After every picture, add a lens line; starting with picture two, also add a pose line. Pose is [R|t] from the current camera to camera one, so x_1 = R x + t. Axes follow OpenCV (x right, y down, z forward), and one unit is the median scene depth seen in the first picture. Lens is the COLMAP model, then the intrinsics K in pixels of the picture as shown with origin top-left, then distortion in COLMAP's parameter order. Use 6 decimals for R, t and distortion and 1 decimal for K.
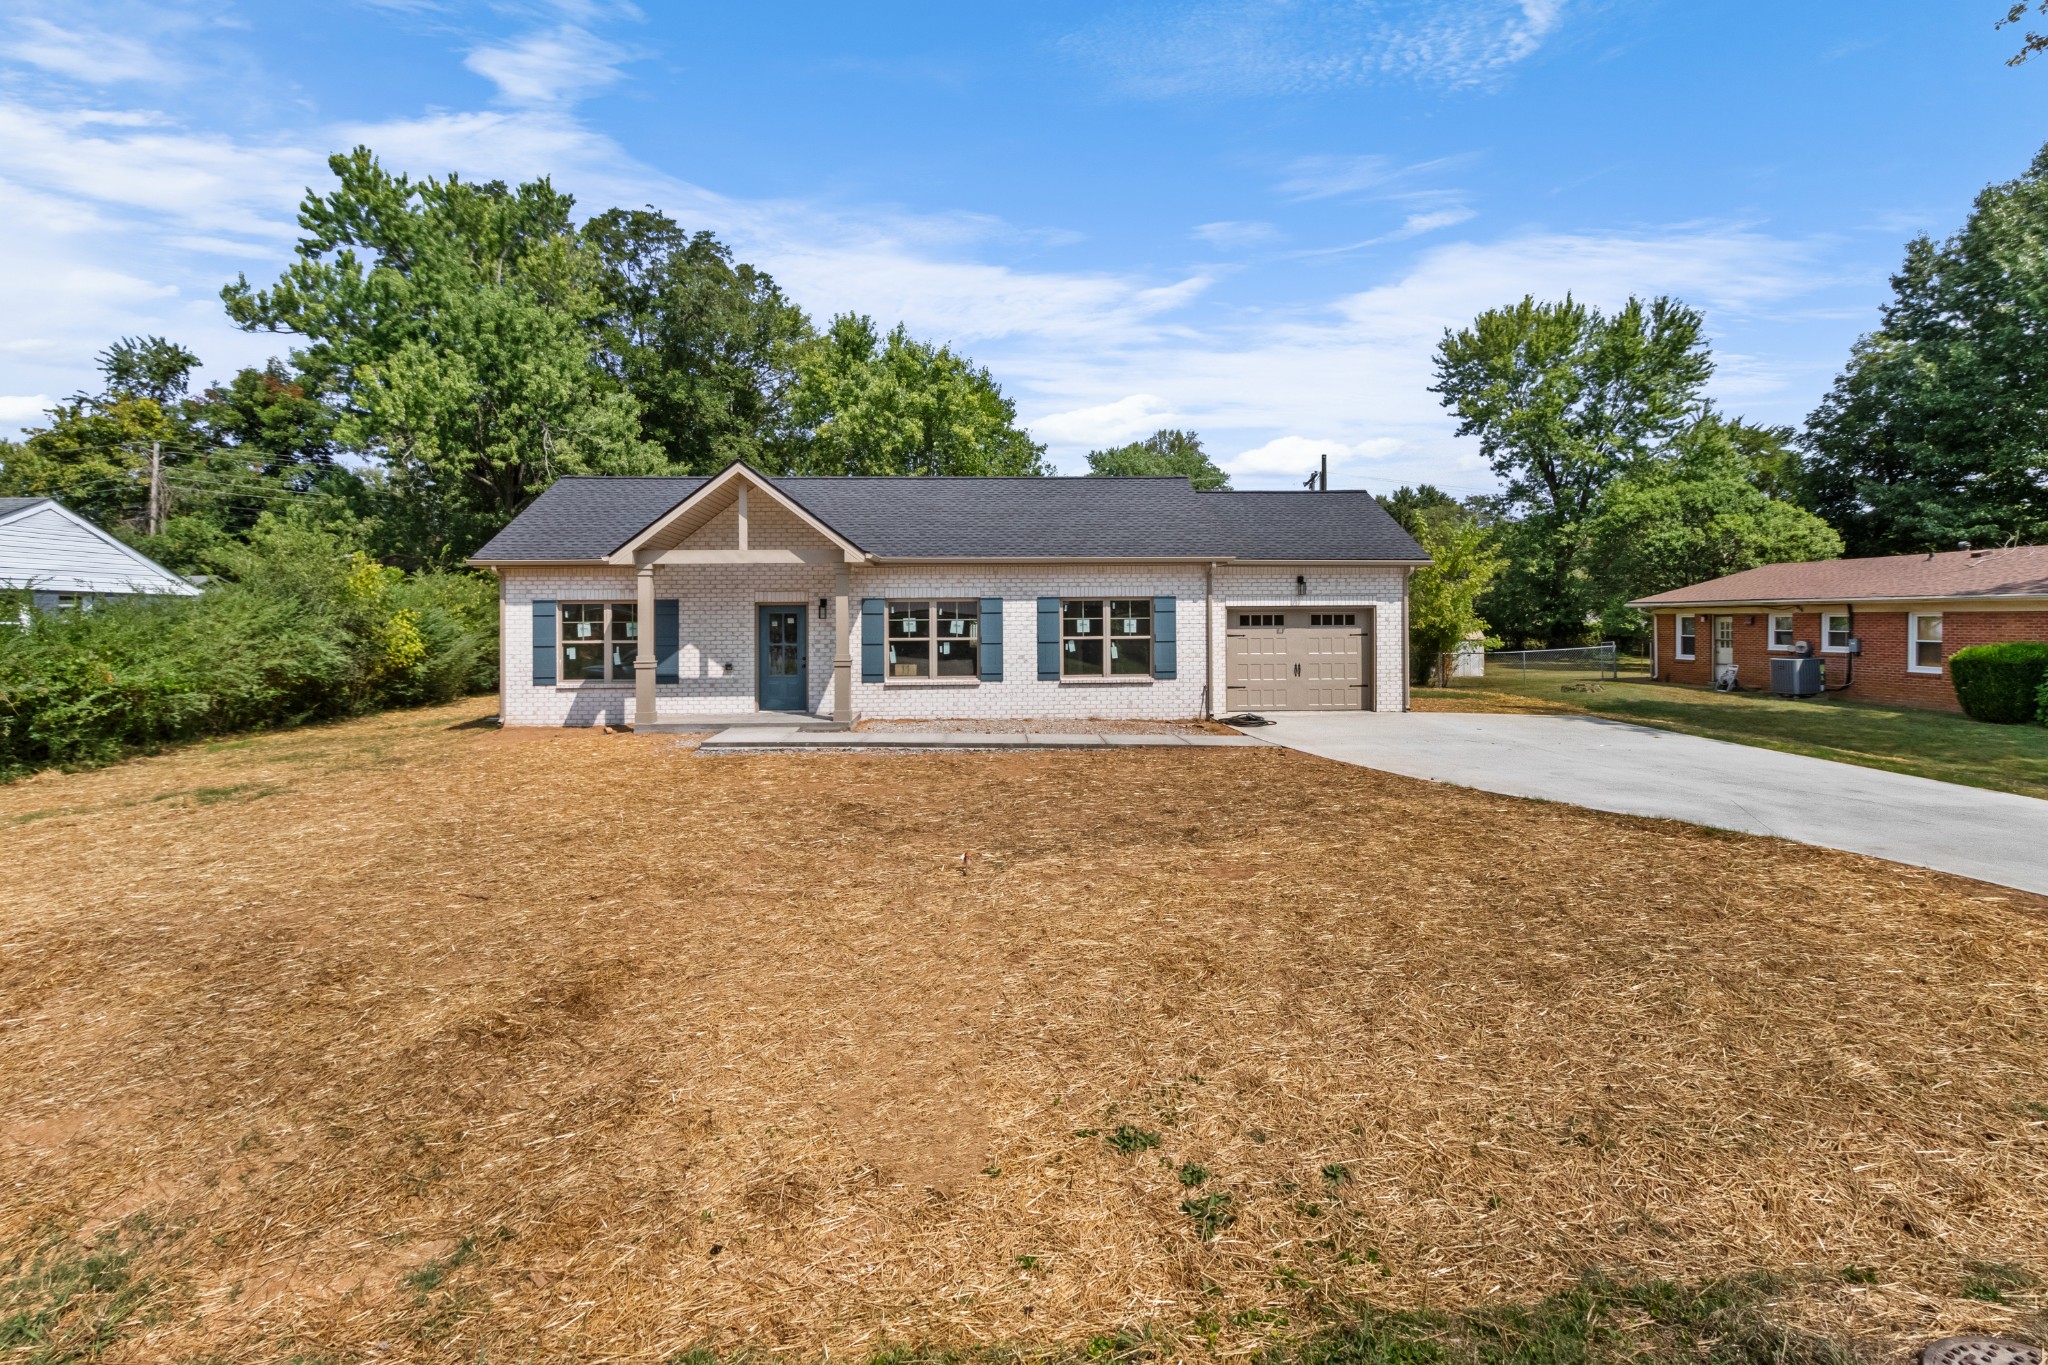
lens RADIAL K [[960.1, 0, 1052.5], [0, 960.1, 659.6], [0, 0, 1]] dist [0.000572, 0.000155]
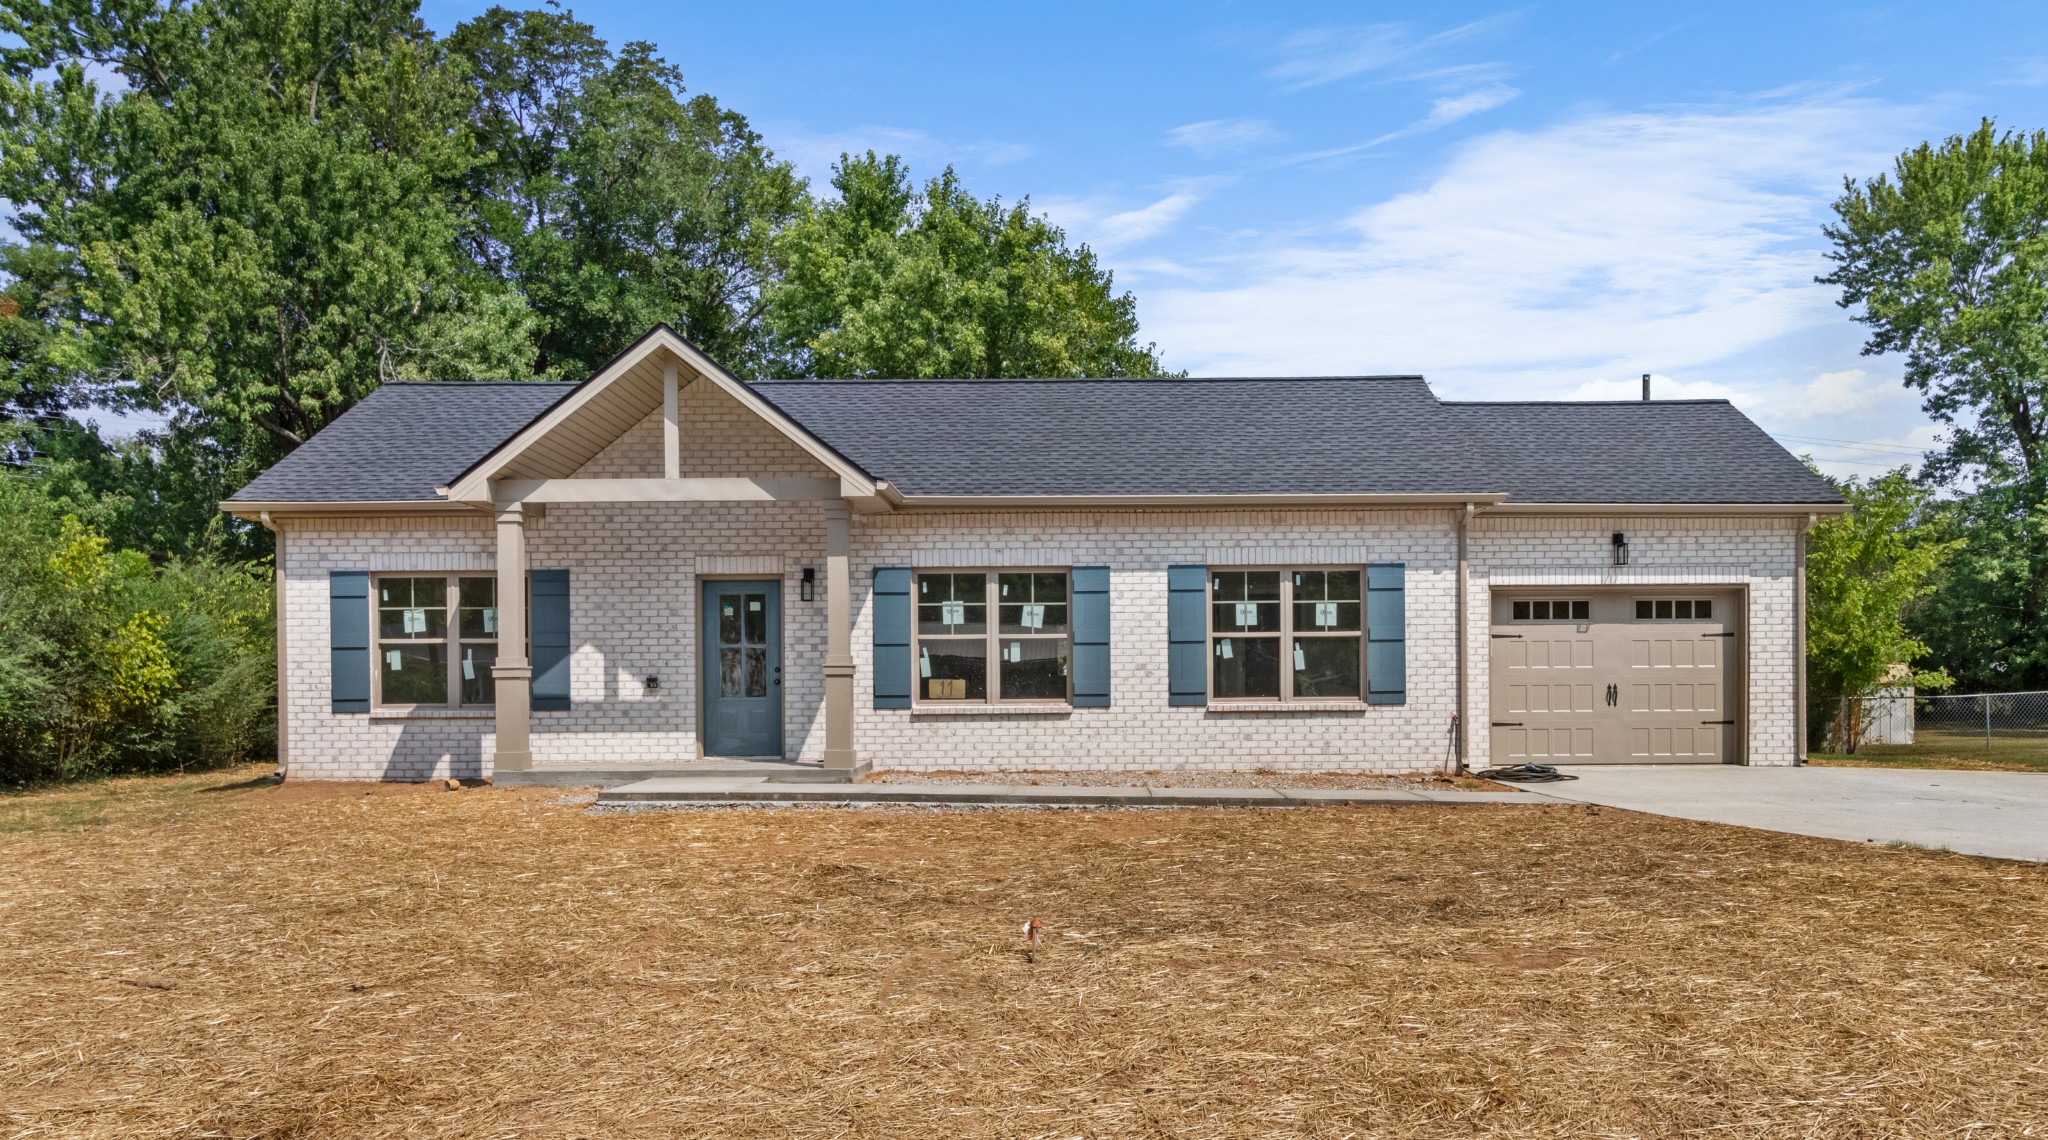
lens RADIAL K [[1518.3, 0, 1132.8], [0, 1518.3, 767.5], [0, 0, 1]] dist [0.002833, -0.000813]
pose [[0.999113, -0.000168, -0.042114, 0.001514], [0.000622, 0.999942, 0.010763, 0.044745], [0.042110, -0.010780, 0.999055, 0.059242]]
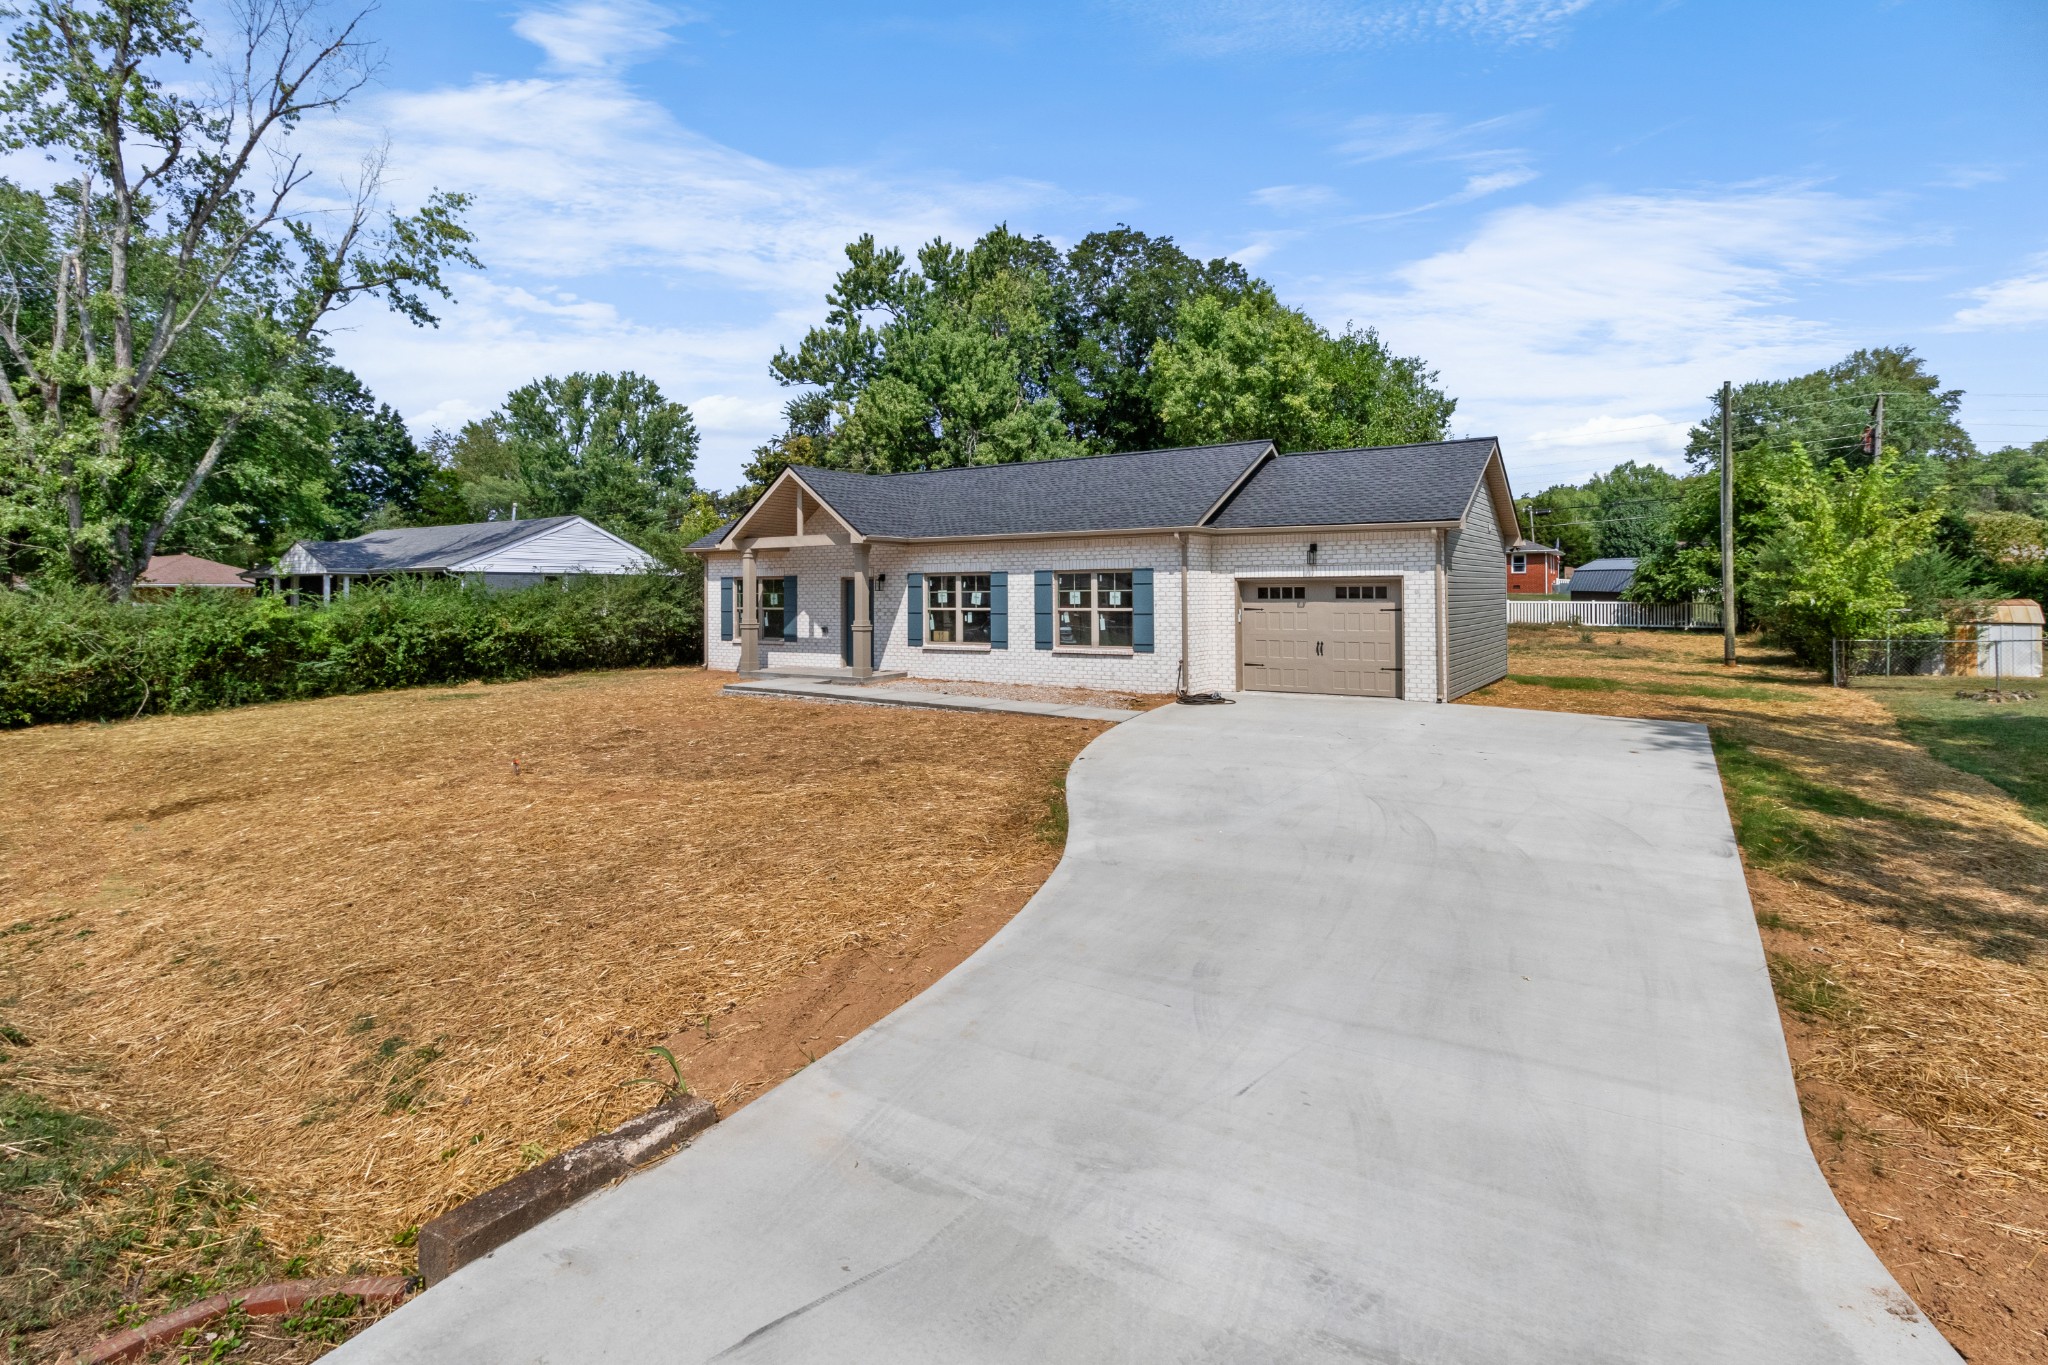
lens RADIAL K [[978.2, 0, 1108.4], [0, 978.2, 627.6], [0, 0, 1]] dist [-0.001276, -0.000060]
pose [[0.835842, 0.020759, -0.548577, 0.586920], [-0.025092, 0.999685, -0.000402, -0.003389], [0.548396, 0.014101, 0.836100, 0.128219]]
